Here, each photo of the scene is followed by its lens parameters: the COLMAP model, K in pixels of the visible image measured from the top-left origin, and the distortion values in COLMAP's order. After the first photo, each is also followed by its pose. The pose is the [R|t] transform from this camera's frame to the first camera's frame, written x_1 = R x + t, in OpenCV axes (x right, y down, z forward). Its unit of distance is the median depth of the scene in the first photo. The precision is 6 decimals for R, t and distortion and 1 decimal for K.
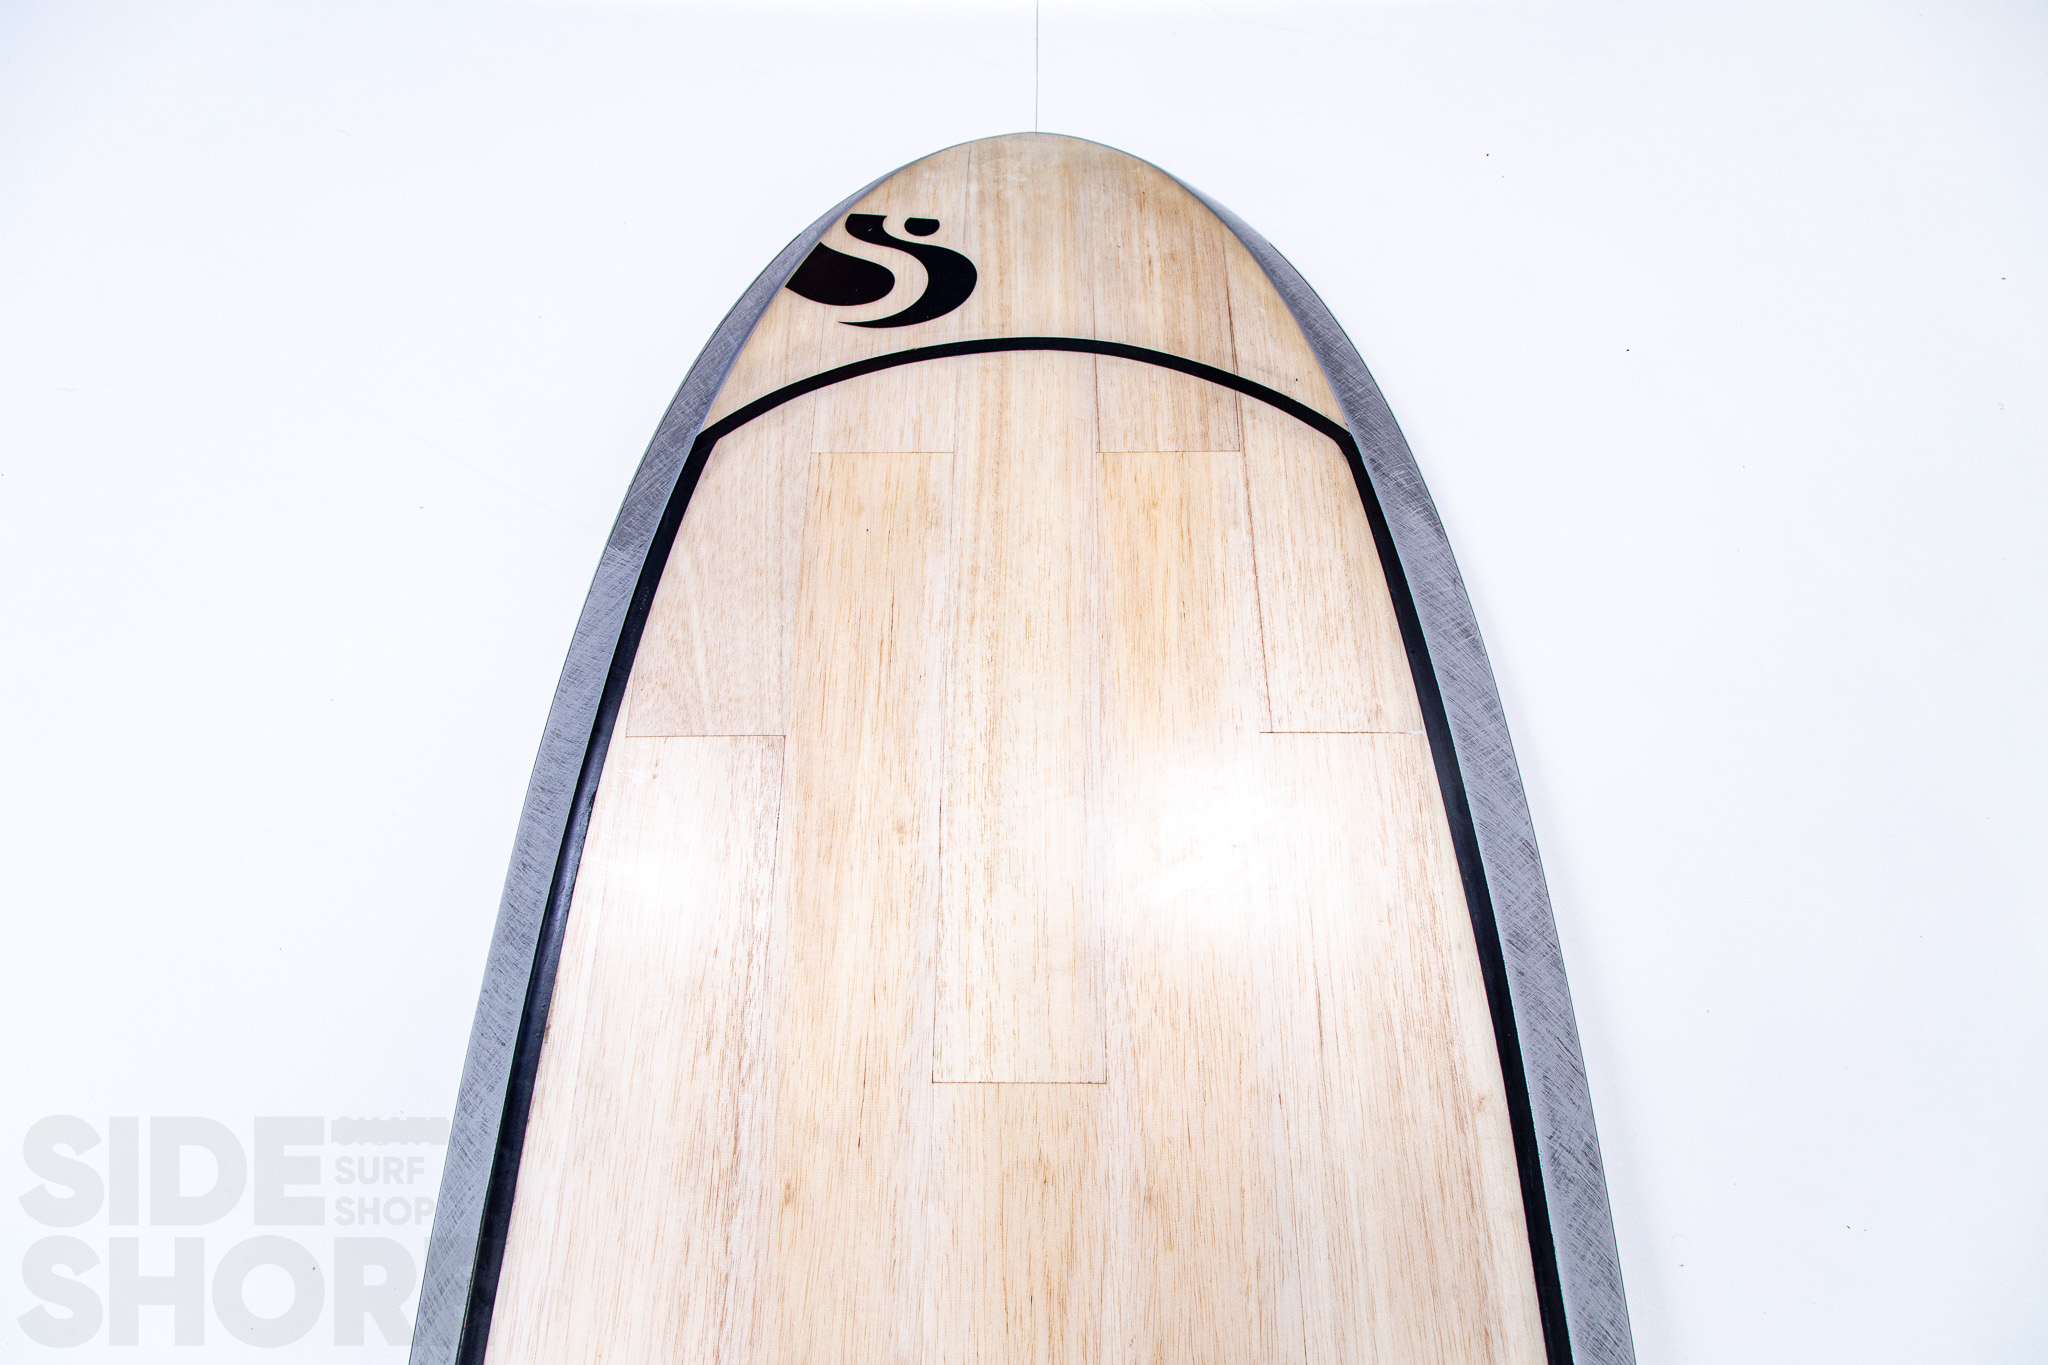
lens RADIAL K [[1411.5, 0, 1028.7], [0, 1411.5, 675.1], [0, 0, 1]] dist [0.129200, 0.001954]
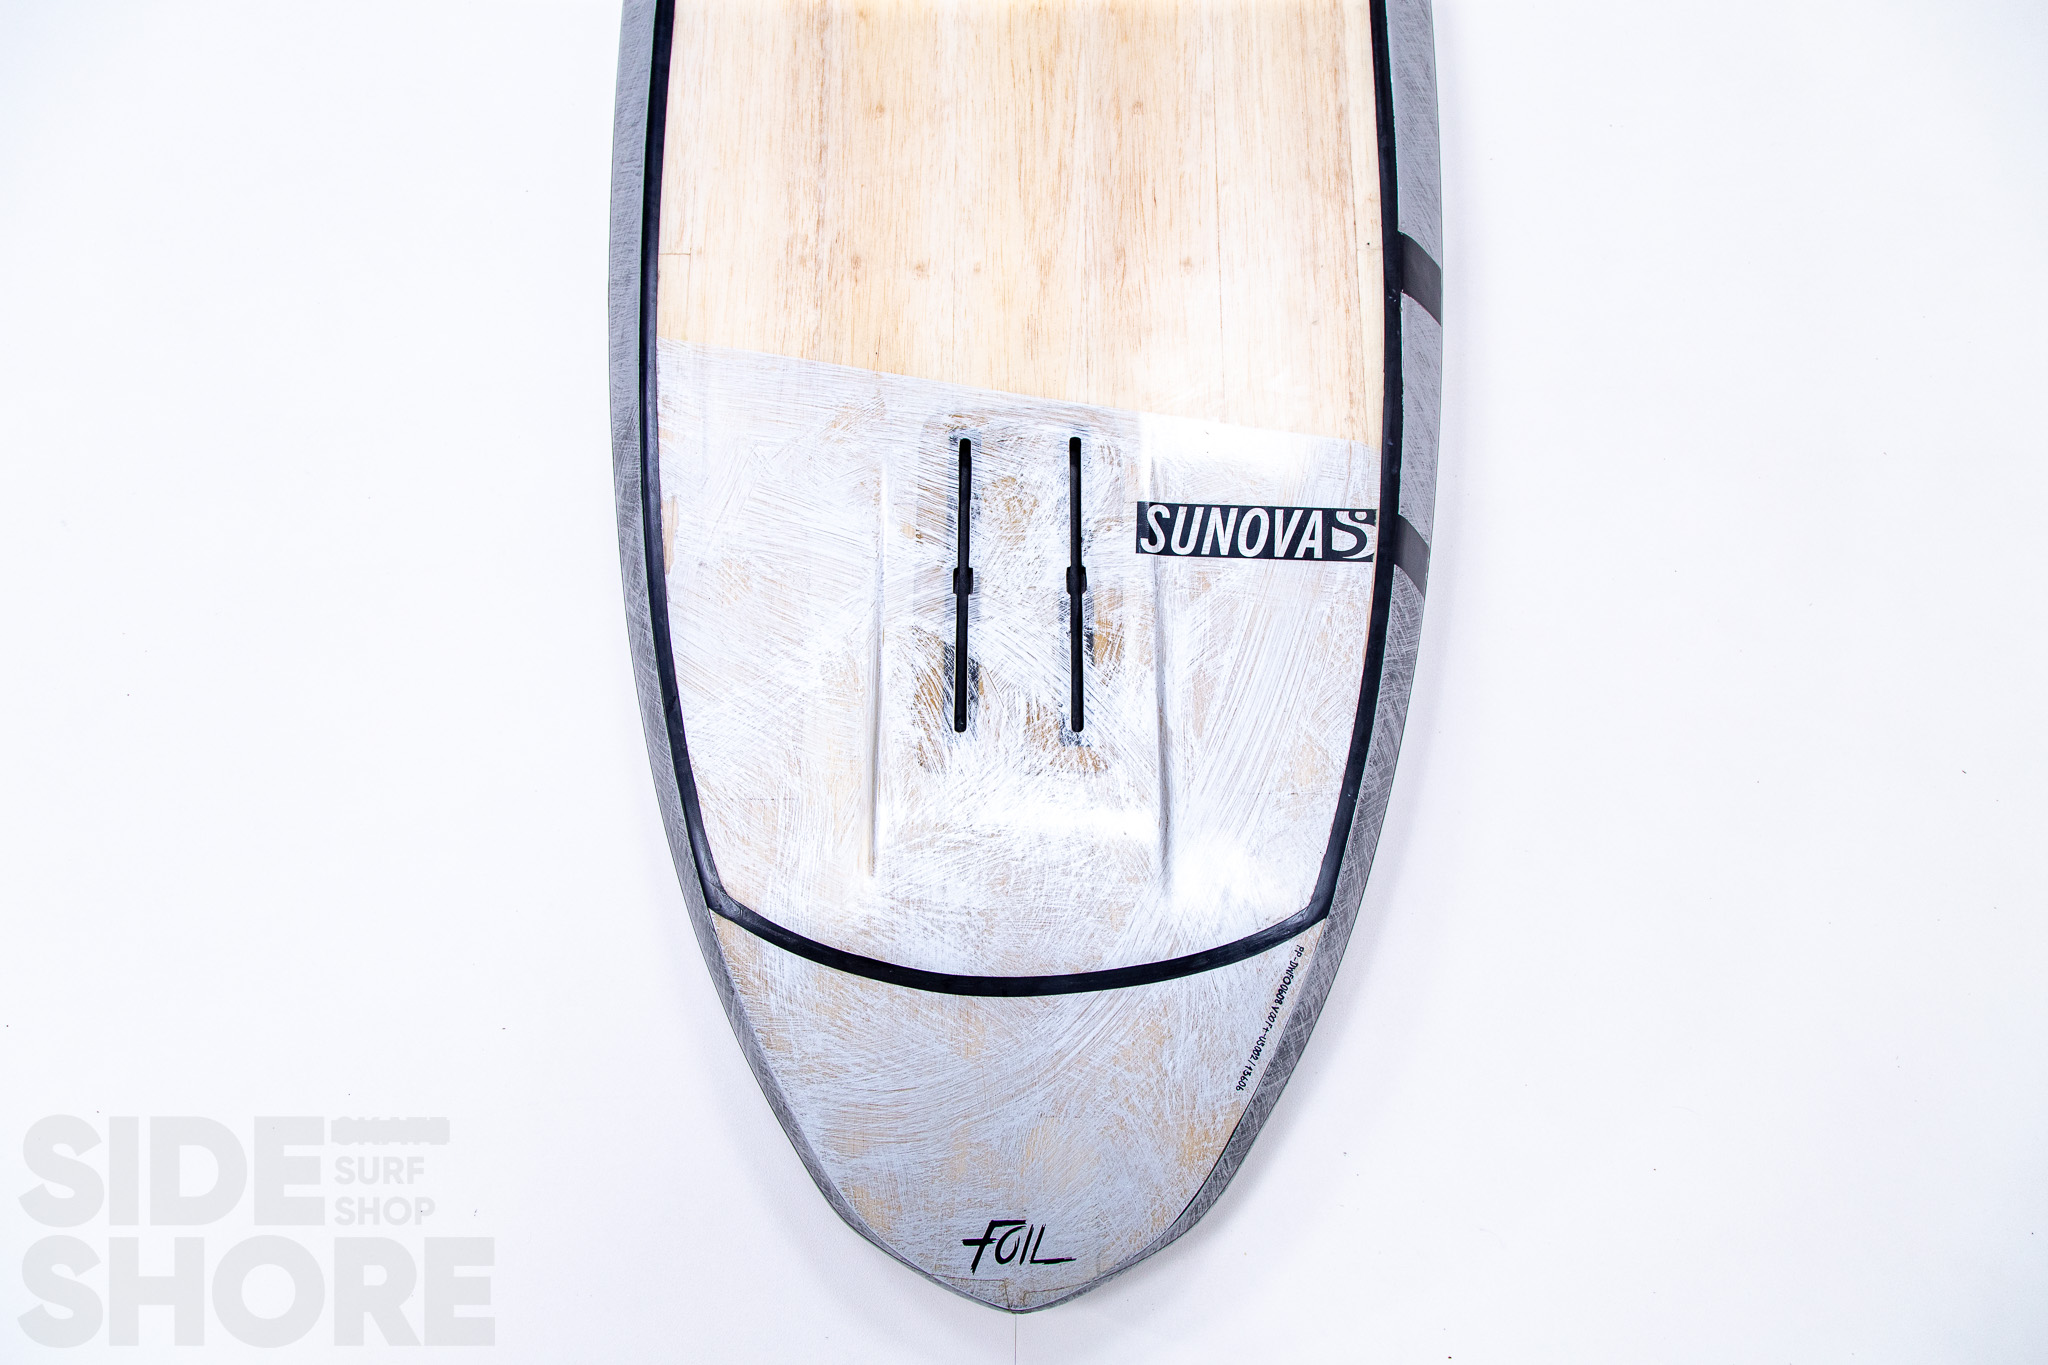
lens RADIAL K [[1411.5, 0, 1021.2], [0, 1411.5, 684.2], [0, 0, 1]] dist [0.129200, 0.001954]
pose [[0.999917, -0.009989, -0.008089, -0.002078], [0.010625, 0.996513, 0.082756, 0.918239], [0.007234, -0.082835, 0.996537, -0.511025]]
